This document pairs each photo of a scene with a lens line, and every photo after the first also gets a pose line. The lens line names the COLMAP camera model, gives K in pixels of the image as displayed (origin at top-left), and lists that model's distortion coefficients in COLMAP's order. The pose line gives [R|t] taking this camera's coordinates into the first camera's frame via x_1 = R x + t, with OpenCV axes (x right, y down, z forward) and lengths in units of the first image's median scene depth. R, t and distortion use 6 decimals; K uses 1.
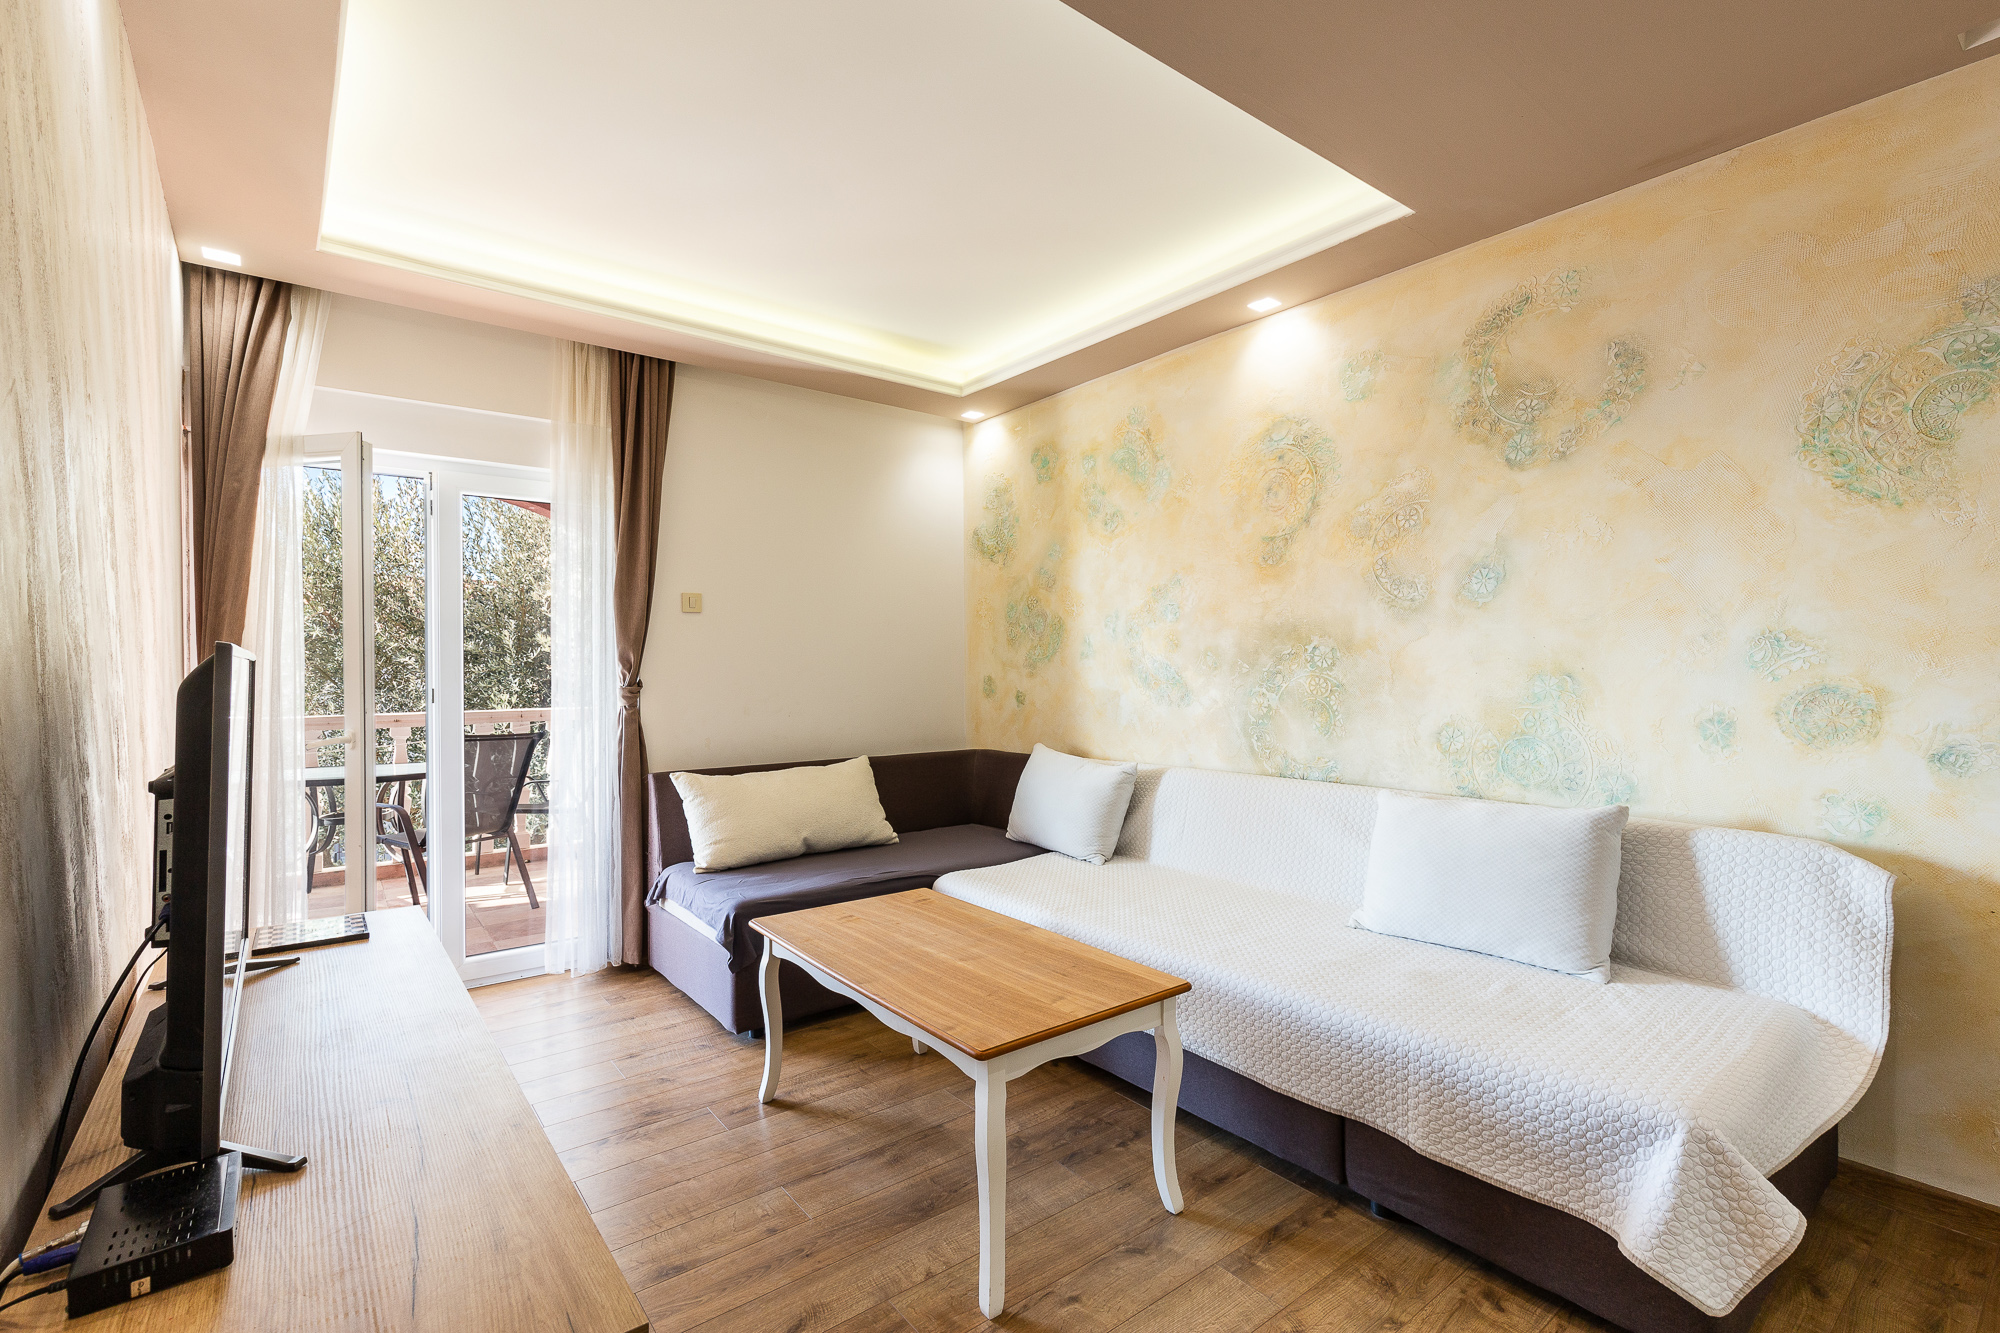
lens RADIAL K [[905.0, 0, 1018.2], [0, 905.0, 672.8], [0, 0, 1]] dist [0.003026, 0.000237]
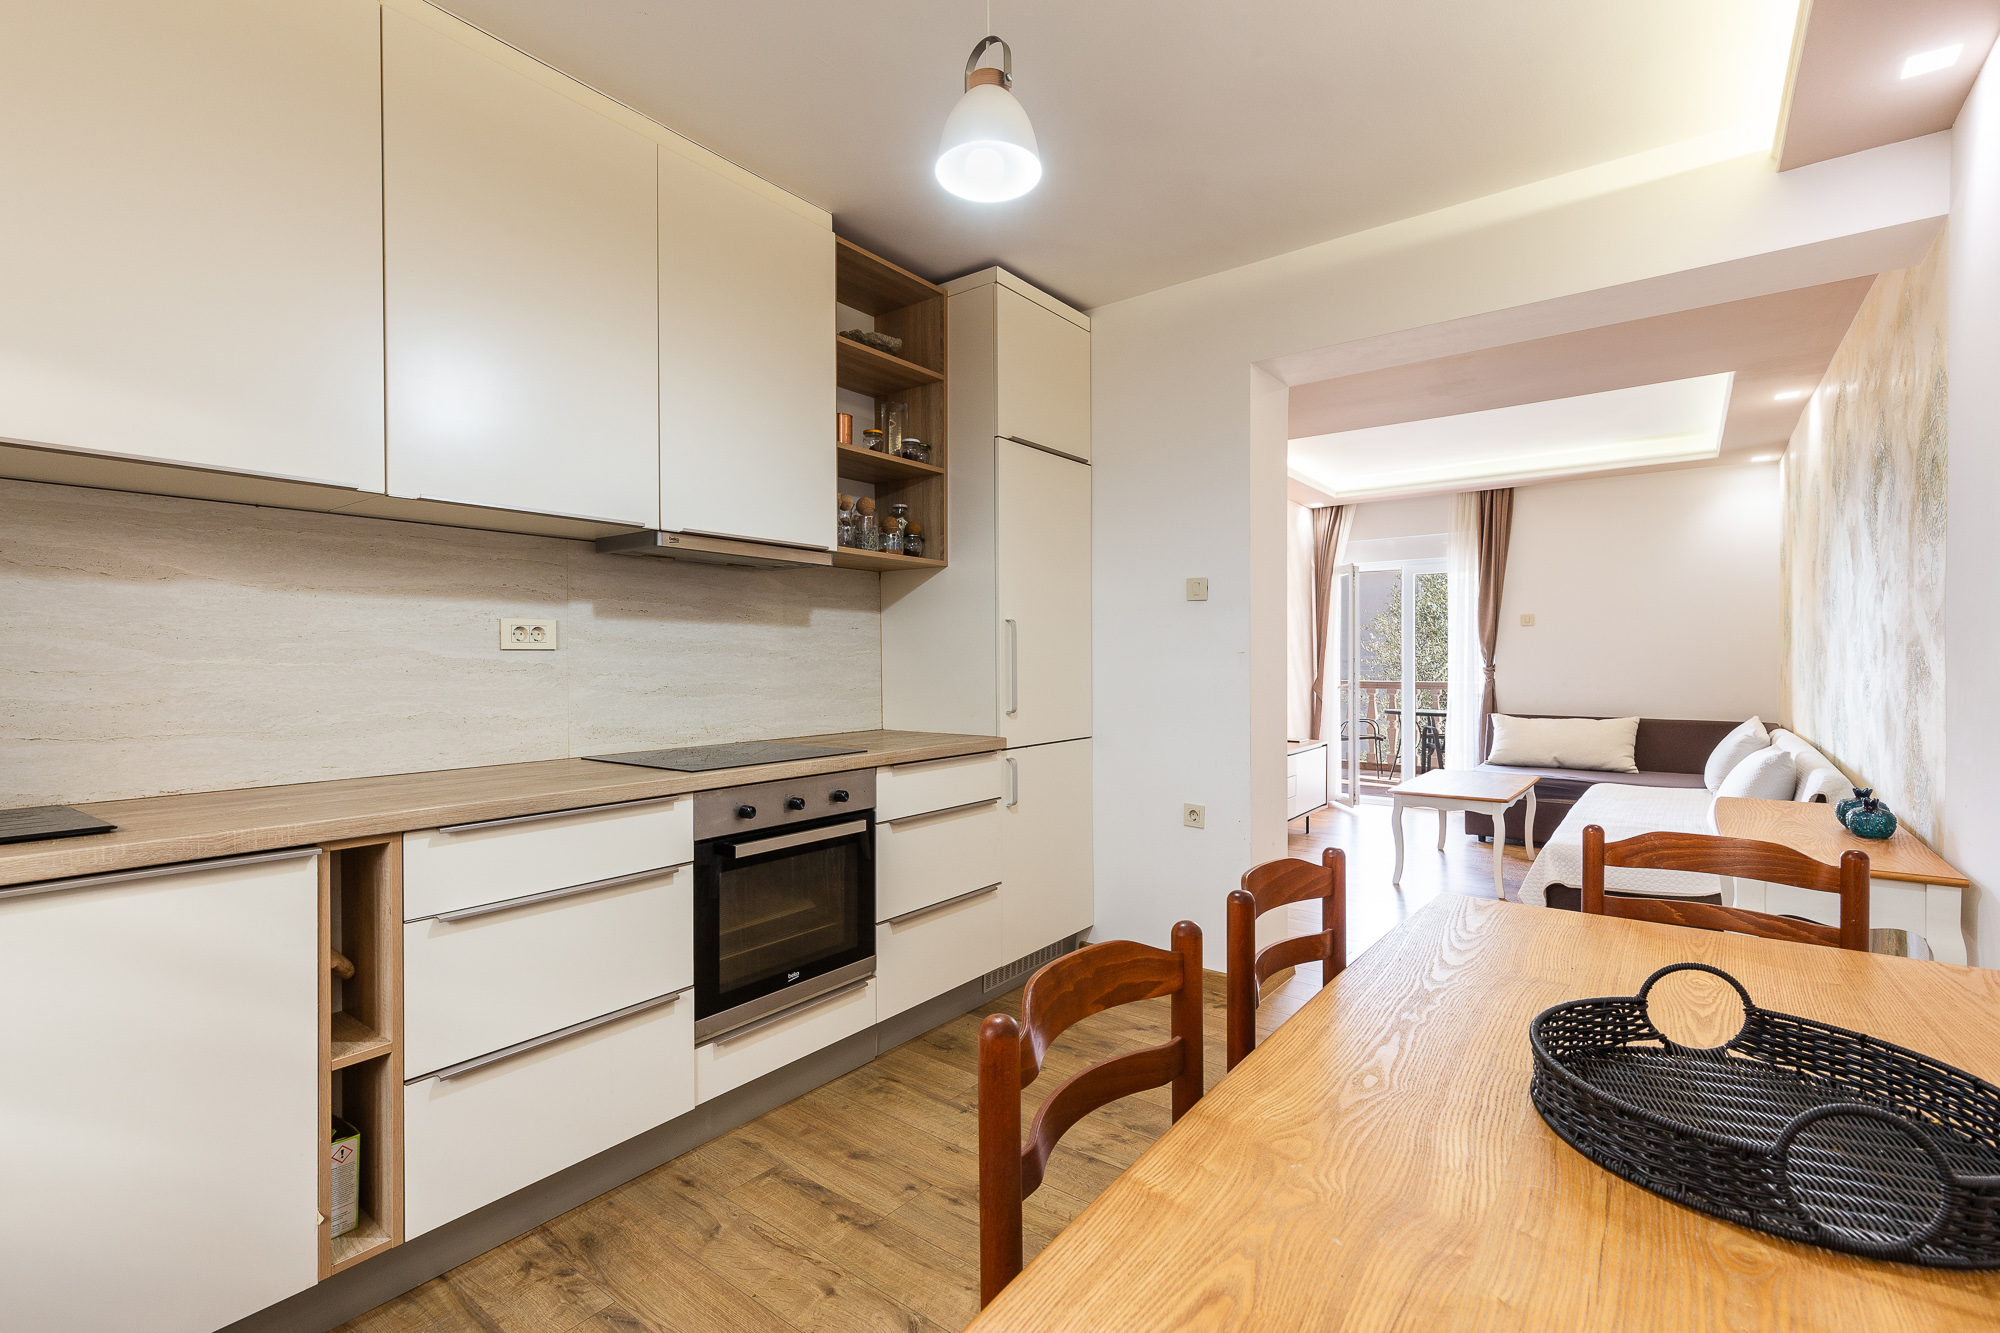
lens RADIAL K [[895.9, 0, 995.6], [0, 895.9, 654.5], [0, 0, 1]] dist [0.003694, 0.000197]
pose [[0.241307, 0.000559, -0.970449, 1.323083], [-0.002626, 0.999997, -0.000077, -0.011190], [0.970445, 0.002567, 0.241307, -0.507090]]
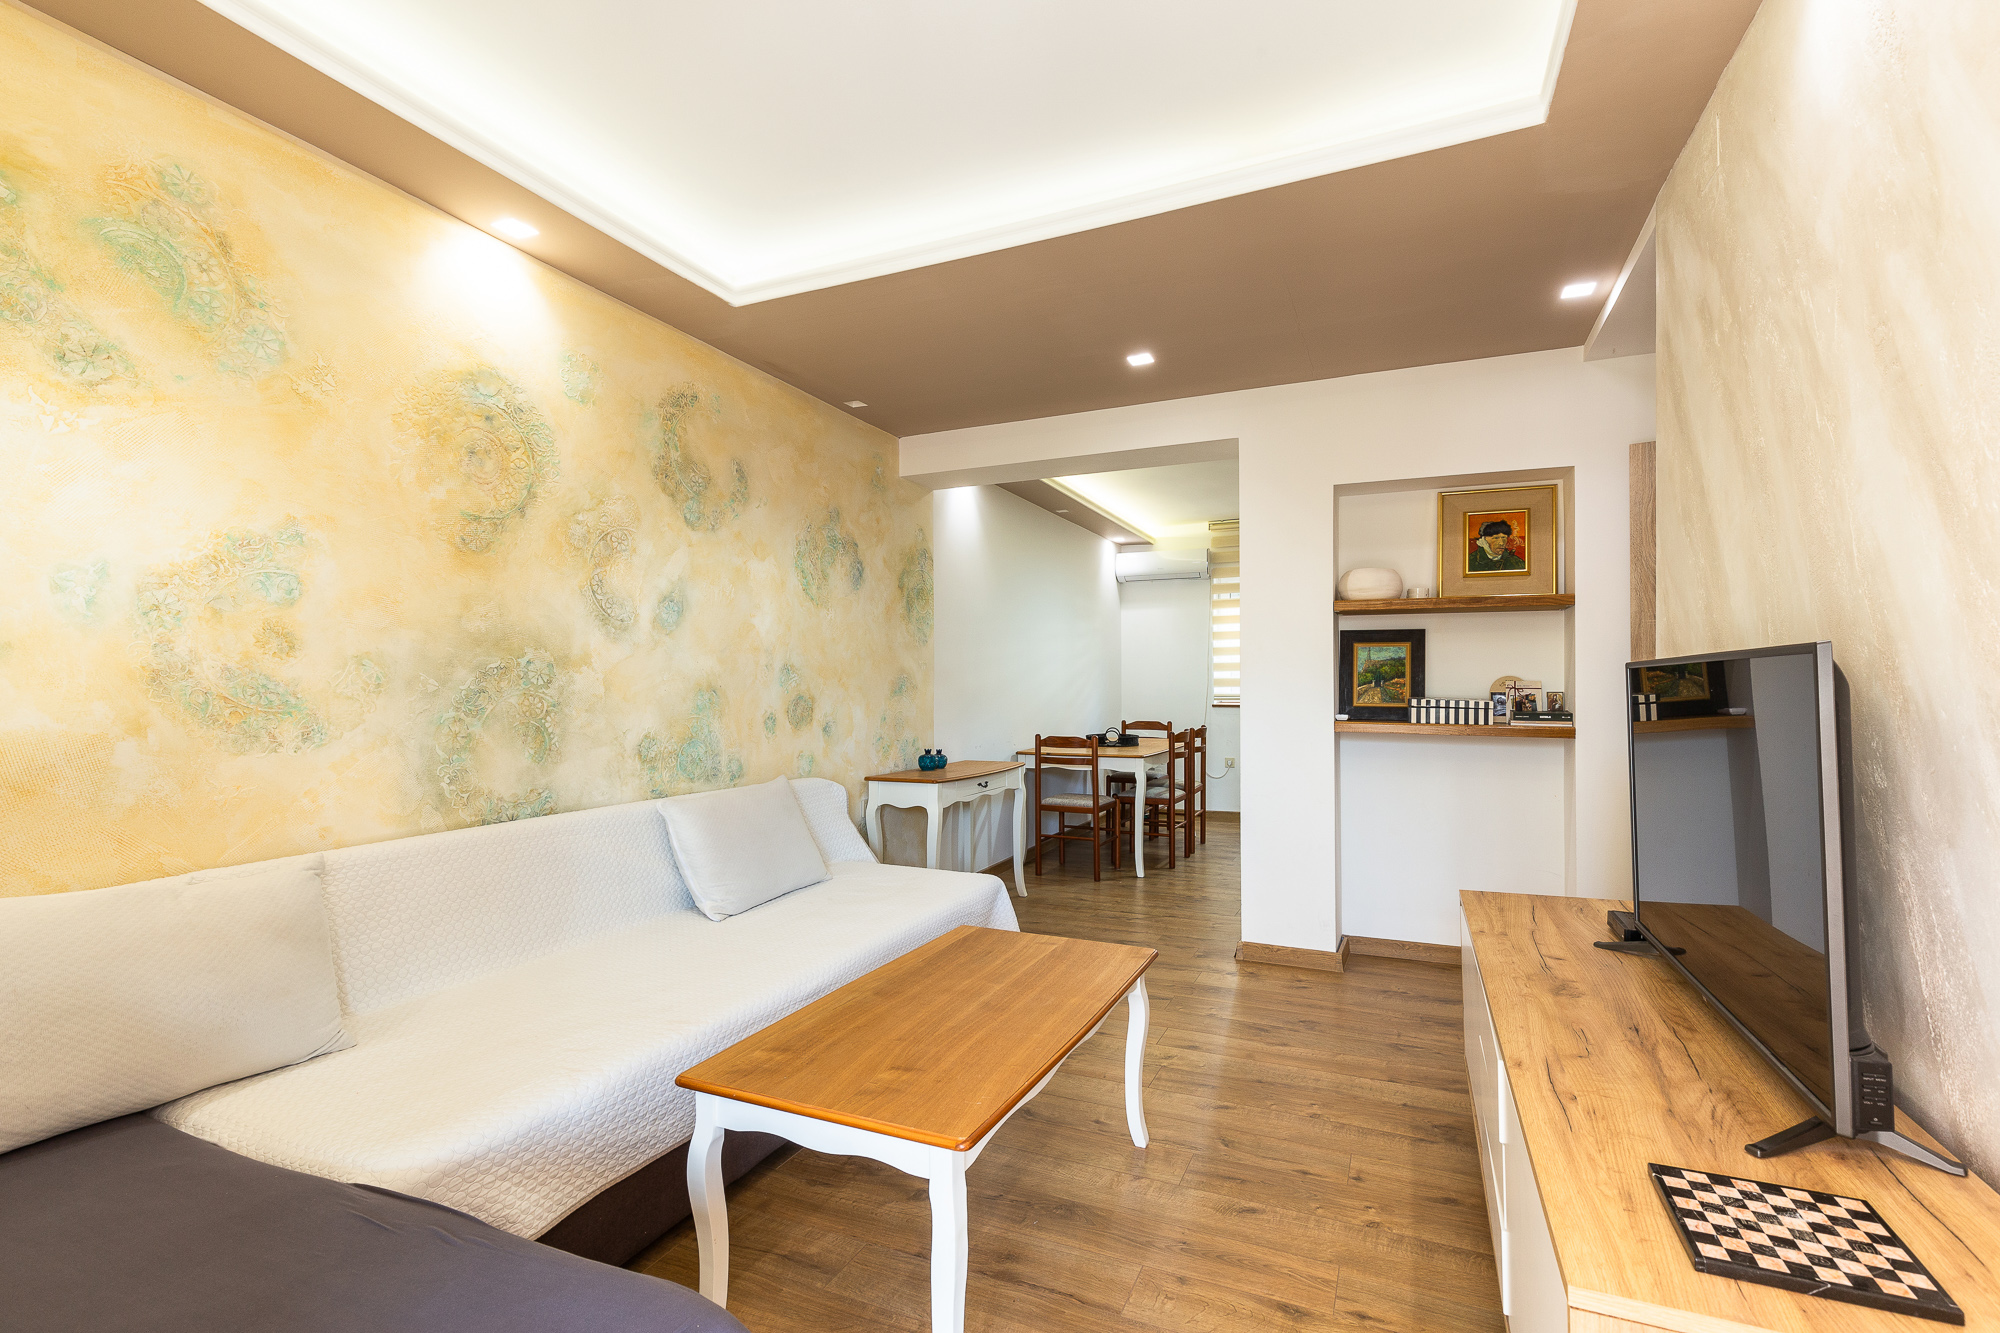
lens RADIAL K [[914.2, 0, 1009.4], [0, 914.2, 688.4], [0, 0, 1]] dist [0.012119, 0.000070]
pose [[-0.468607, 0.004518, 0.883395, -0.641878], [0.011224, 0.999937, 0.000840, 0.001783], [-0.883335, 0.010309, -0.468628, 0.996105]]
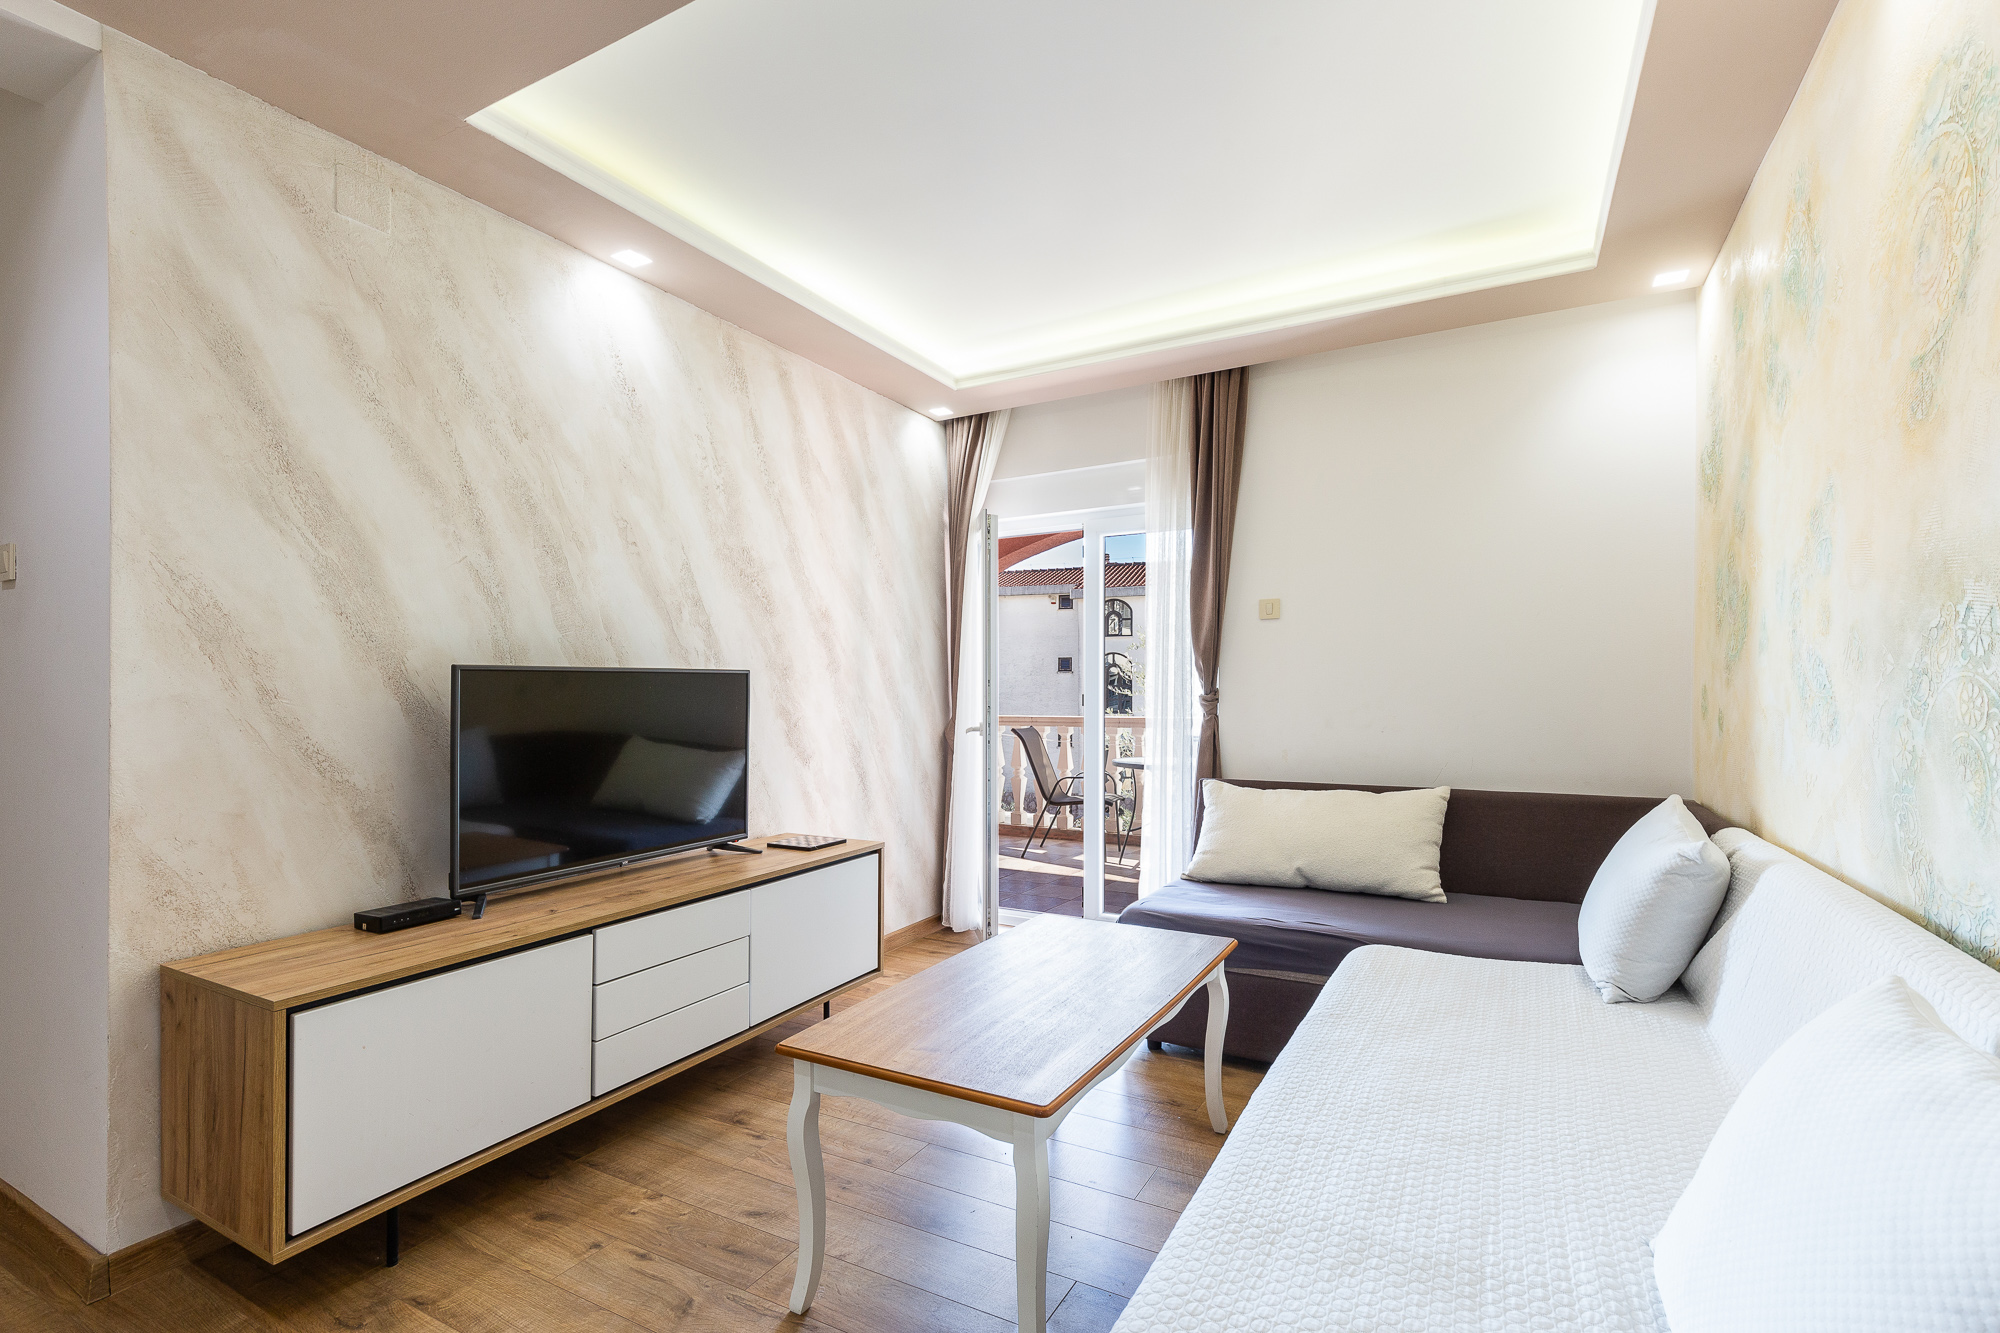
lens RADIAL K [[908.6, 0, 1000.4], [0, 908.6, 708.9], [0, 0, 1]] dist [0.001390, 0.000134]
pose [[0.383586, 0.021649, -0.923251, 0.530647], [0.000087, 0.999724, 0.023478, 0.007380], [0.923505, -0.009086, 0.383478, 0.447357]]
